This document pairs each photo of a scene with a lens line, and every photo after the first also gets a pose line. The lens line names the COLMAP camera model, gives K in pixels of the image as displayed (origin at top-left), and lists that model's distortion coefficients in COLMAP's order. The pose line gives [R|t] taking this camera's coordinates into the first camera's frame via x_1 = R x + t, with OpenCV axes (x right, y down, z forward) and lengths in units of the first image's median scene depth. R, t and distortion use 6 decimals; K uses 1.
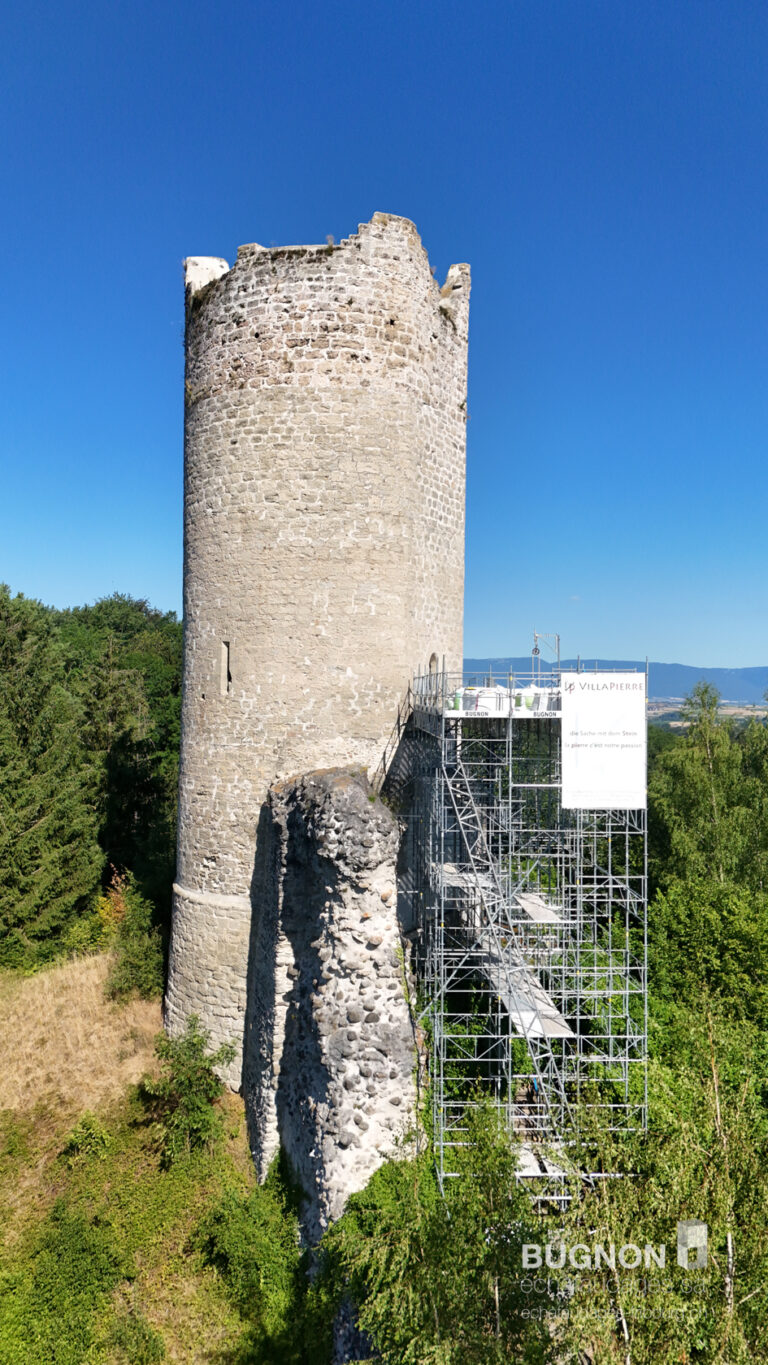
lens RADIAL K [[1006.4, 0, 357.8], [0, 1006.4, 694.9], [0, 0, 1]] dist [0.067621, -0.062750]
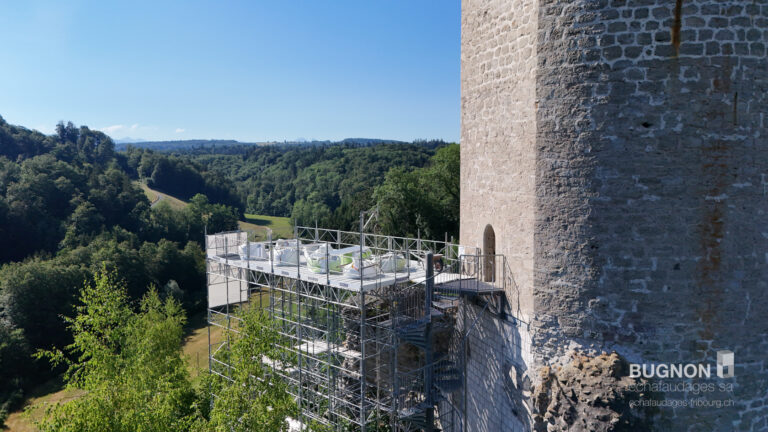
lens RADIAL K [[566.2, 0, 381.9], [0, 566.2, 217.9], [0, 0, 1]] dist [0.067621, -0.062750]
pose [[-0.701235, 0.060181, -0.710386, 0.573698], [0.001055, 0.996517, 0.083379, -0.100198], [0.712929, 0.057719, -0.698856, 1.414632]]
